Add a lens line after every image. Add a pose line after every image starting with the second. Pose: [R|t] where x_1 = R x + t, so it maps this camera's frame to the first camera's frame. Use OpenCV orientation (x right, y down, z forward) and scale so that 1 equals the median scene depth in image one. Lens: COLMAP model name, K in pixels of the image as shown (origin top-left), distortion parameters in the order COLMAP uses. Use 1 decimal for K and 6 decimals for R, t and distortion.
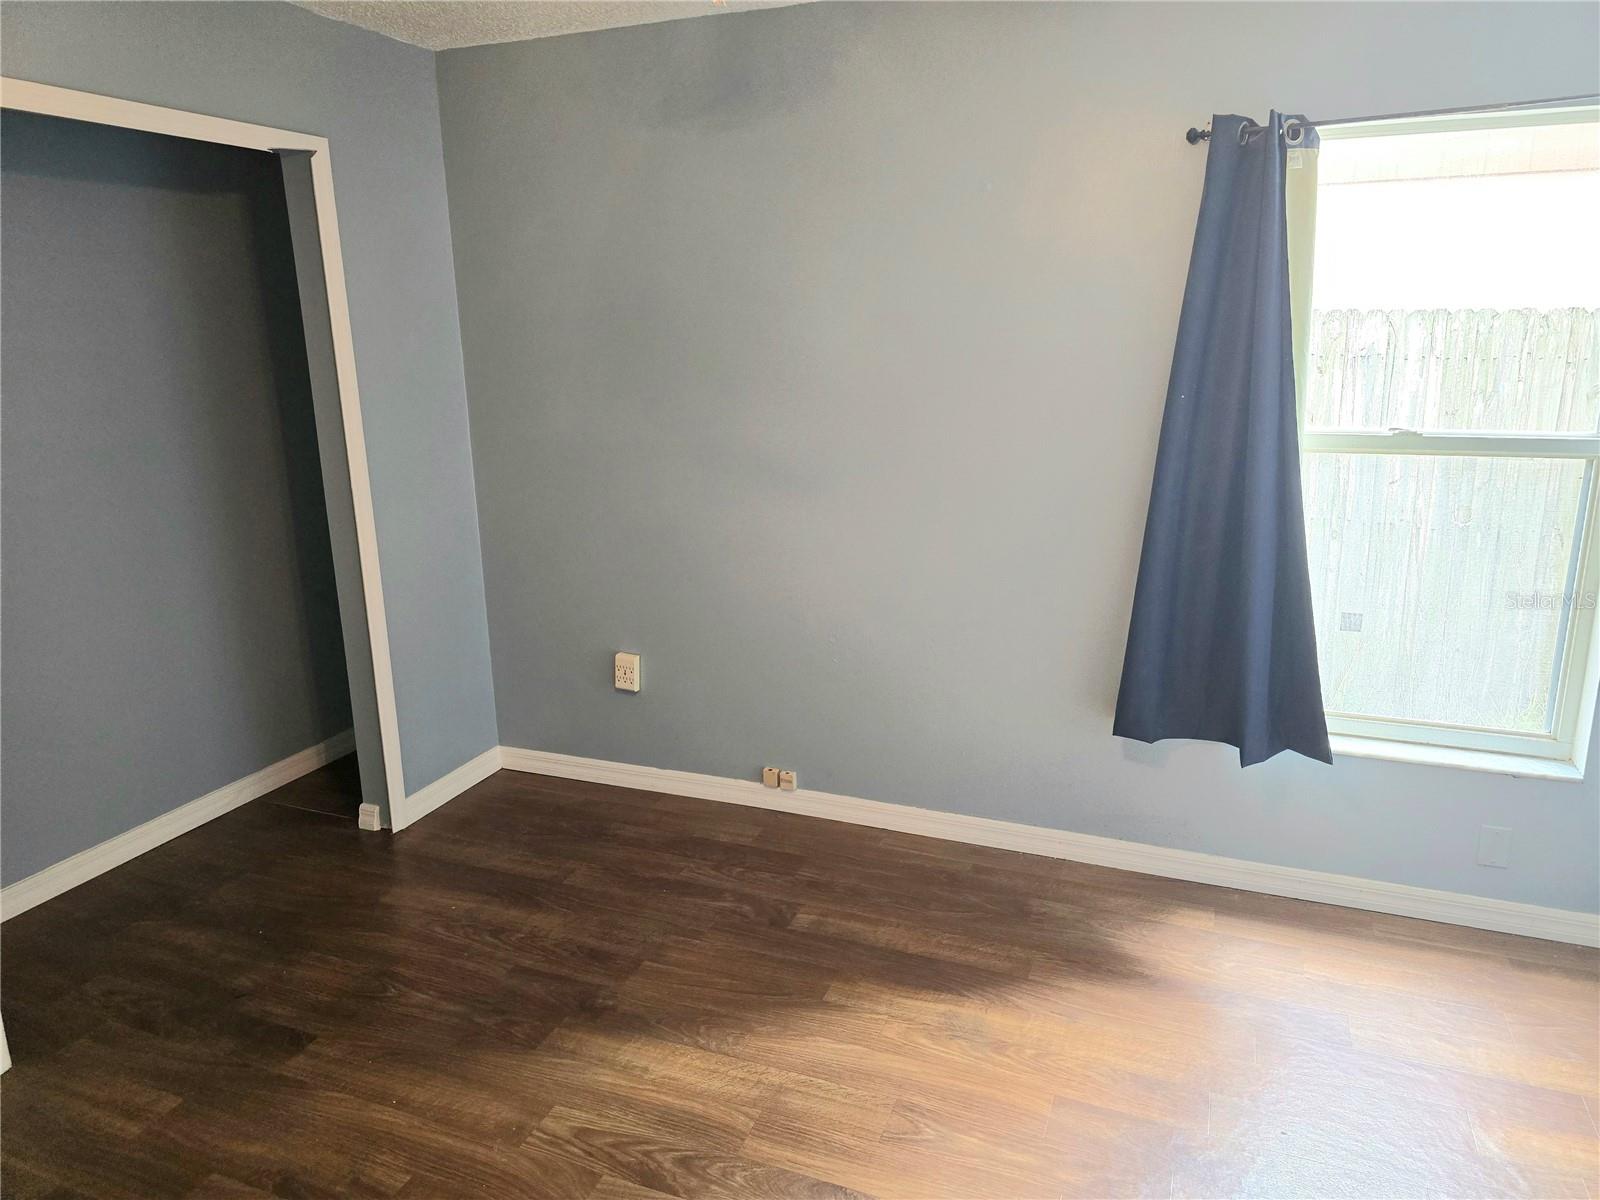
lens RADIAL K [[1071.8, 0, 836.4], [0, 1071.8, 565.6], [0, 0, 1]] dist [0.041302, -0.044283]
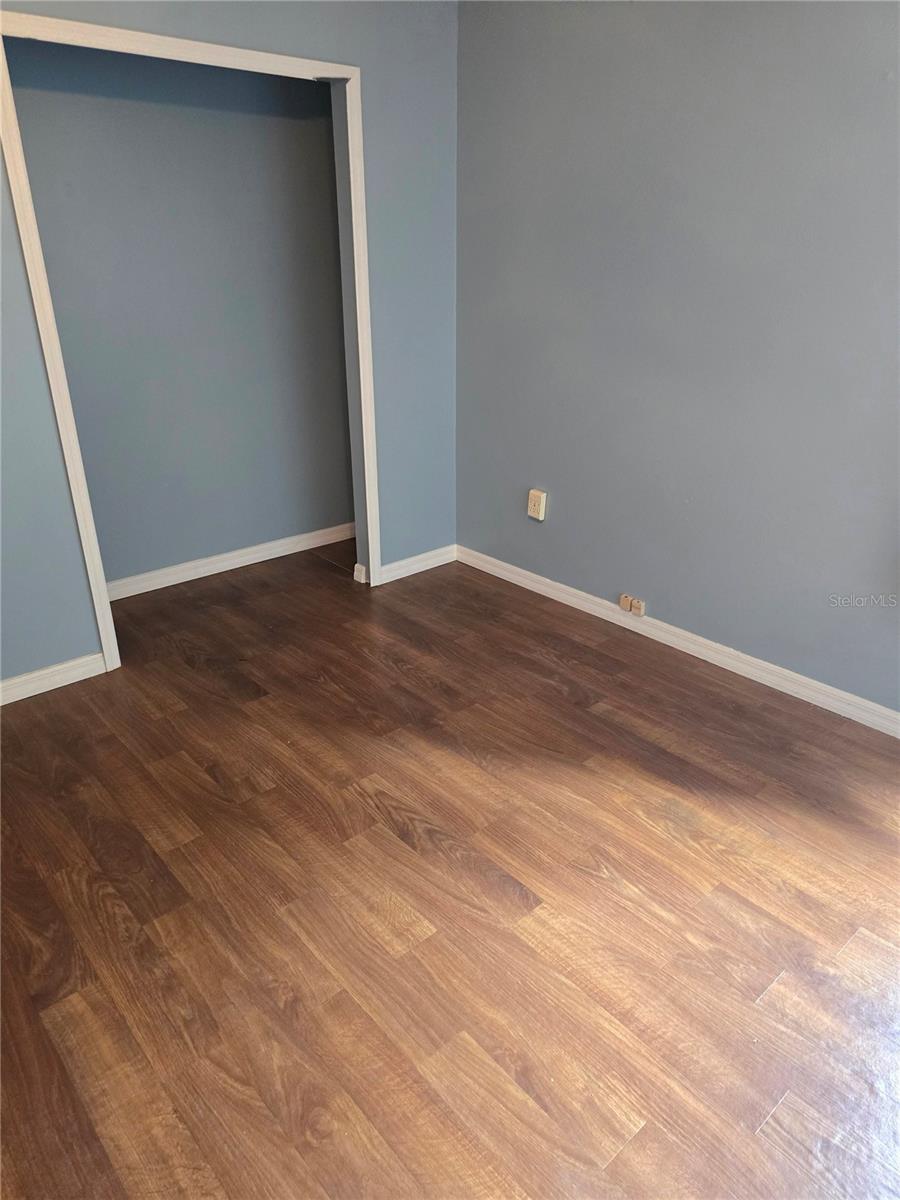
lens RADIAL K [[803.9, 0, 456.9], [0, 803.9, 592.9], [0, 0, 1]] dist [0.041302, -0.044283]
pose [[0.894327, 0.195953, -0.402220, 0.197380], [-0.117227, 0.970210, 0.212015, 0.008358], [0.431783, -0.142460, 0.890656, 0.079455]]
